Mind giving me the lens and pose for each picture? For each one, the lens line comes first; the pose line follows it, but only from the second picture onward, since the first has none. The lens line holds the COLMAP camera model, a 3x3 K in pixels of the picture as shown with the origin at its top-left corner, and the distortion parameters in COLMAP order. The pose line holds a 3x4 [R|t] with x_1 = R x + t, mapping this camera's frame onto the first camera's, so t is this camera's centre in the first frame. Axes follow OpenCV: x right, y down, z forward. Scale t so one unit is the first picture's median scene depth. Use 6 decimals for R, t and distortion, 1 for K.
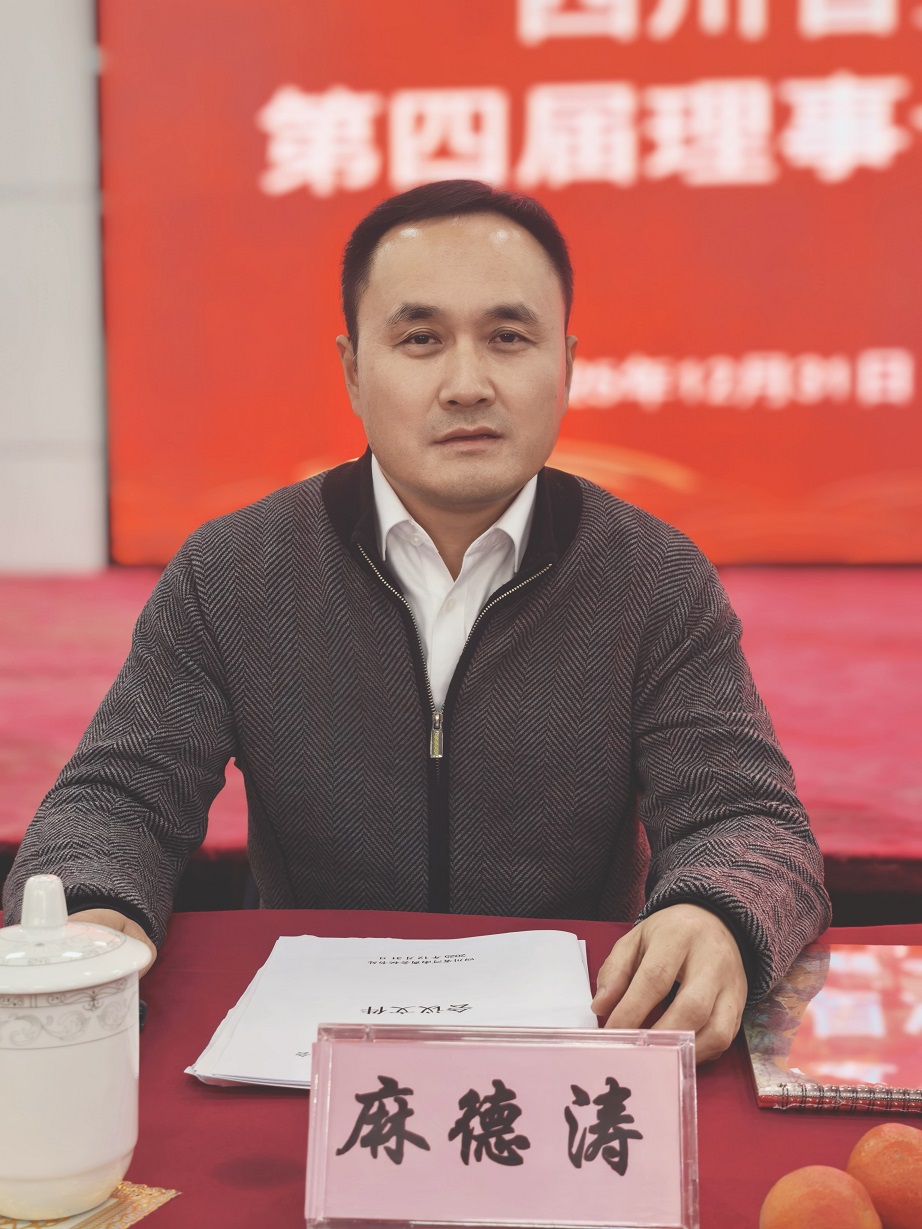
lens RADIAL K [[1700.8, 0, 461.0], [0, 1700.8, 614.5], [0, 0, 1]] dist [0.285315, -0.878086]
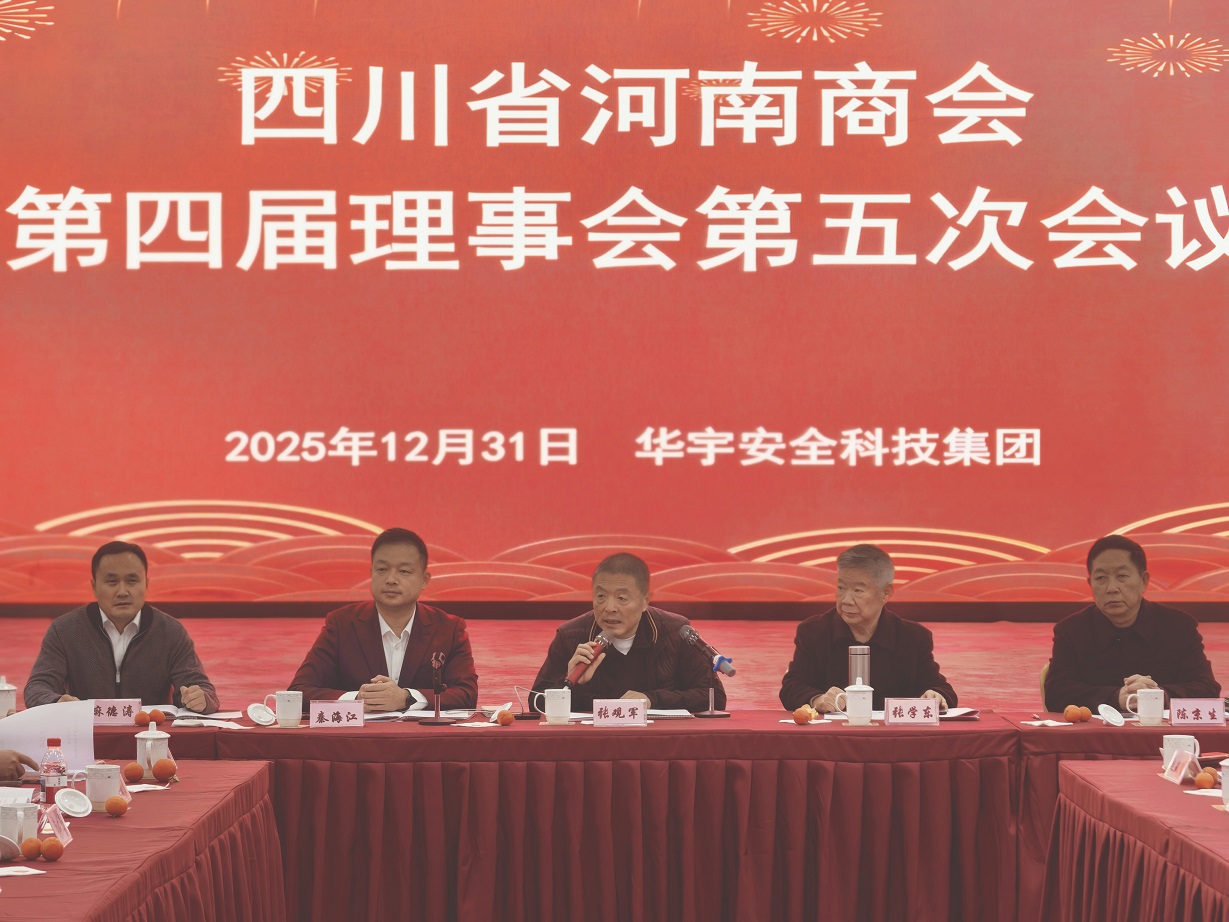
lens RADIAL K [[3644.2, 0, 614.5], [0, 3644.2, 461.0], [0, 0, 1]] dist [0.133069, -3.367496]
pose [[0.996188, 0.003603, 0.087158, 0.072503], [0.001519, 0.998279, -0.058623, 0.013978], [-0.087219, 0.058532, 0.994468, -1.384282]]
